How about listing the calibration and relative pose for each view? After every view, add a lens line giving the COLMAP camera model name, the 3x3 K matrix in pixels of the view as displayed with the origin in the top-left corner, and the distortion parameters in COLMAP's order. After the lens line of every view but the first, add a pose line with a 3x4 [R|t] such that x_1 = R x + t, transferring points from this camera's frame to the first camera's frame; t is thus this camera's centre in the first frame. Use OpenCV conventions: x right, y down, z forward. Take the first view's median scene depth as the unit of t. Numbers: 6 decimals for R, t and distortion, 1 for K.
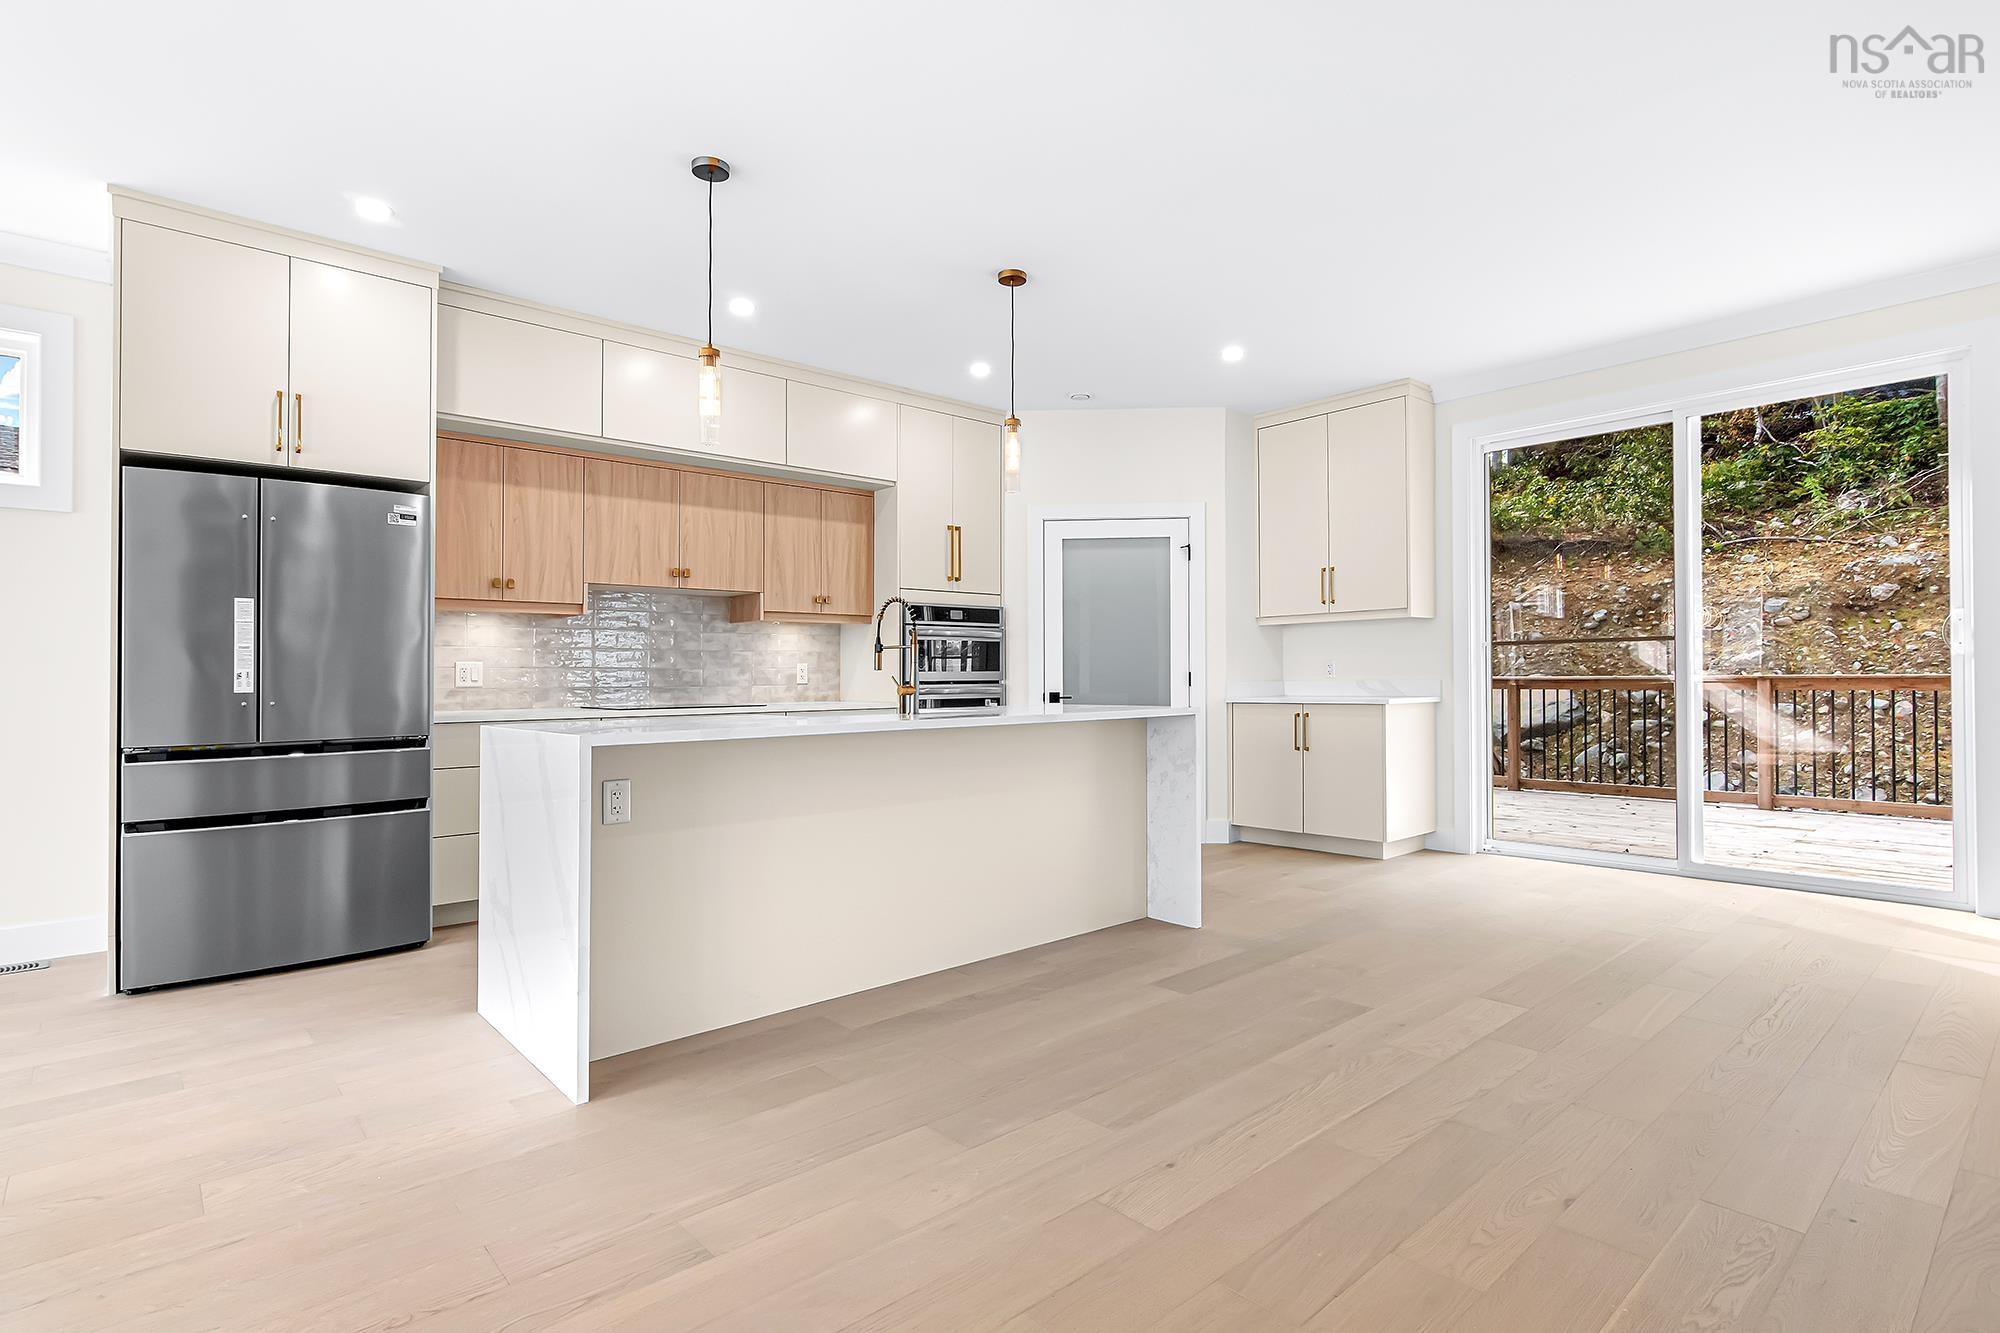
lens RADIAL K [[1038.1, 0, 1000.0], [0, 1038.1, 666.5], [0, 0, 1]] dist [0.000816, -0.000422]
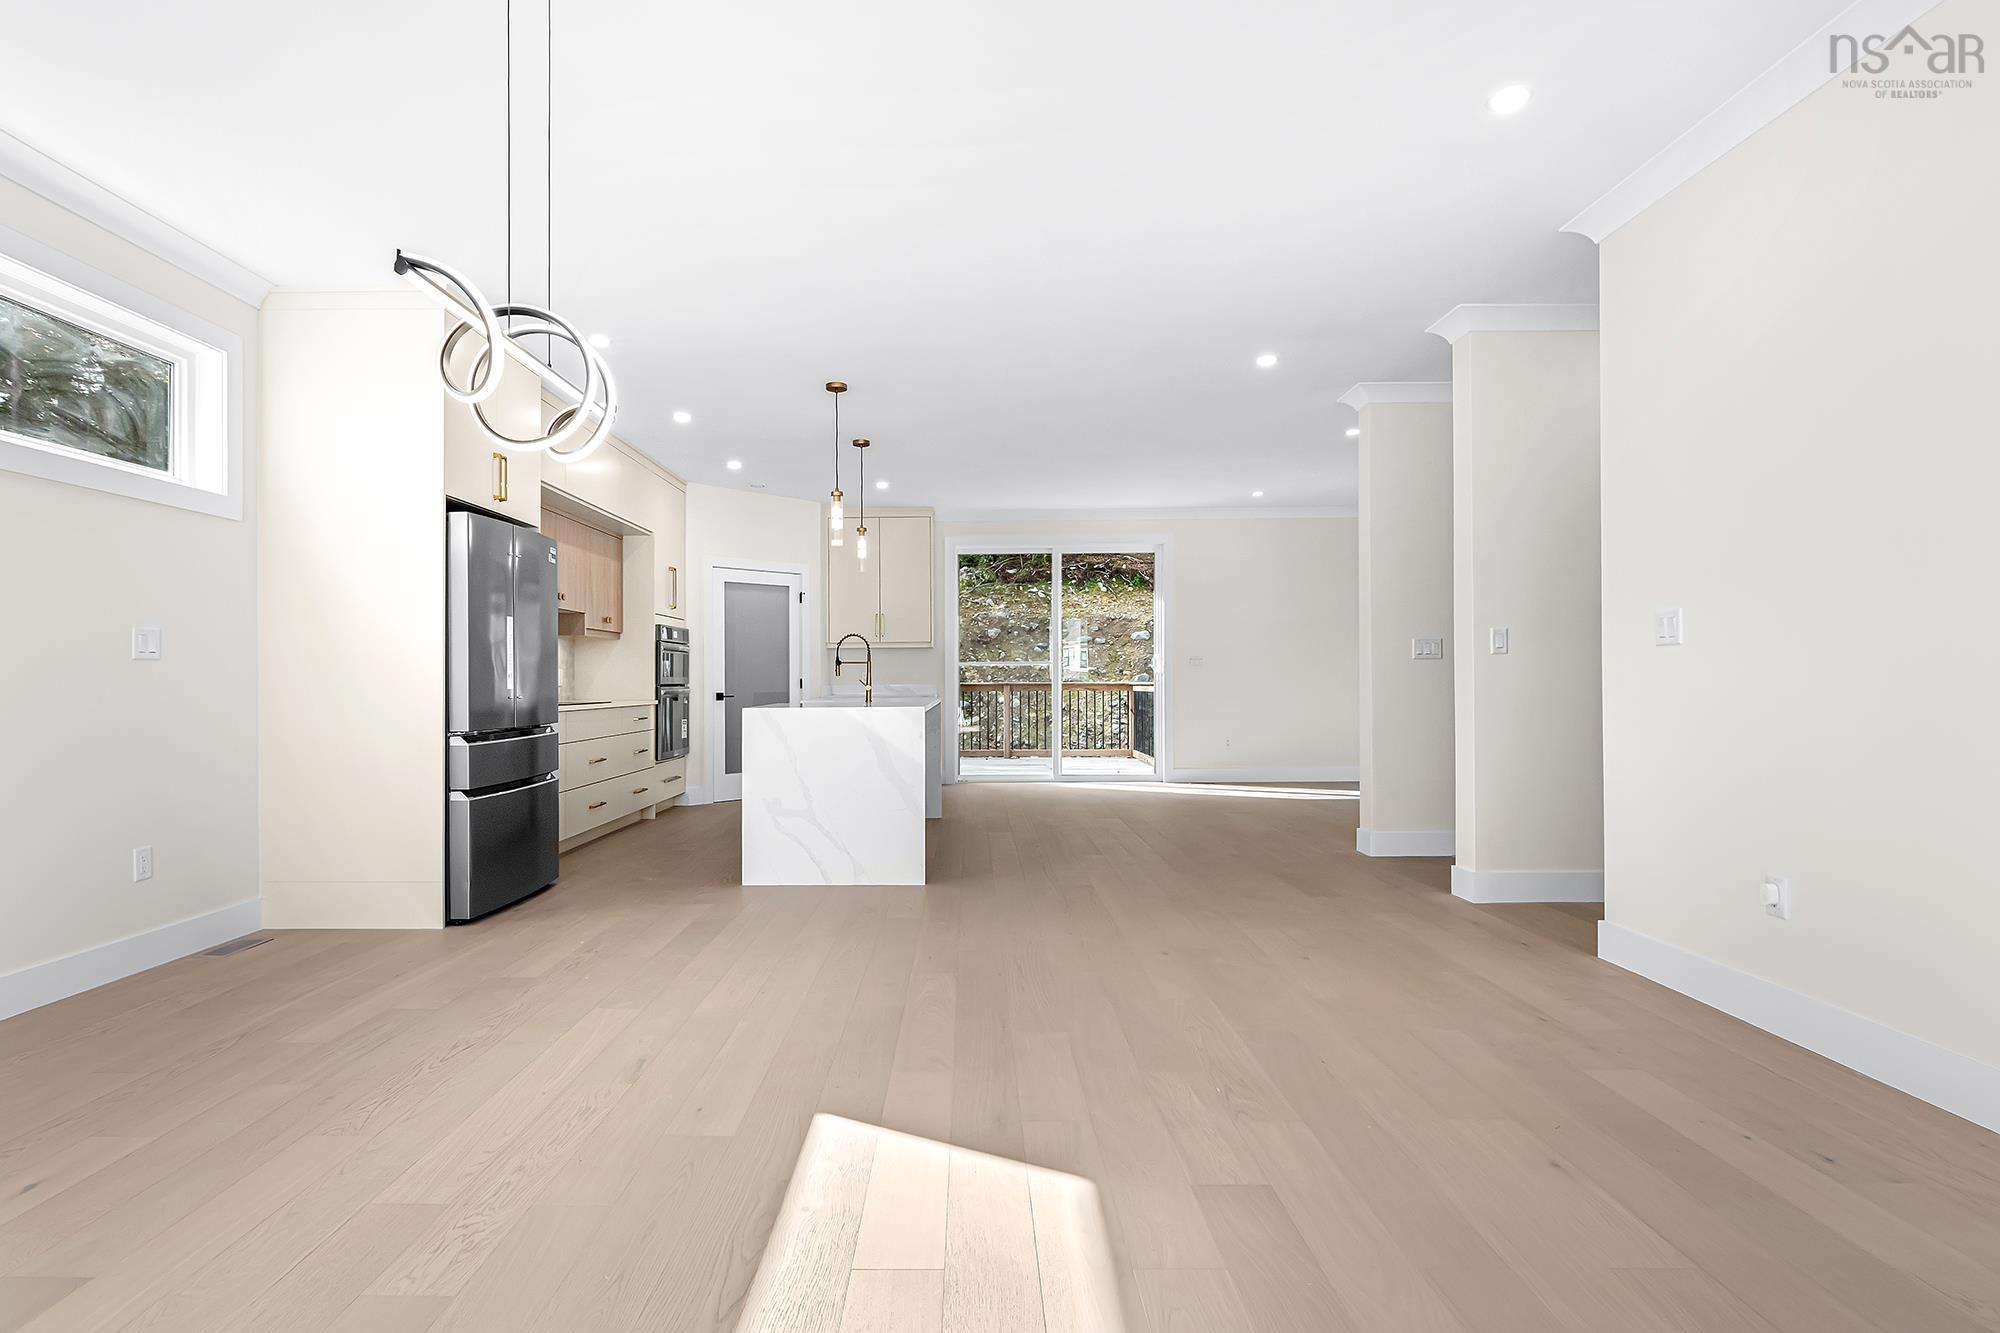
lens RADIAL K [[1038.1, 0, 1000.0], [0, 1038.1, 666.5], [0, 0, 1]] dist [0.000816, -0.000422]
pose [[0.657236, 0.015197, 0.753532, -0.746862], [-0.008176, 0.999882, -0.013034, 0.005045], [-0.753641, 0.002405, 0.657282, -0.187126]]
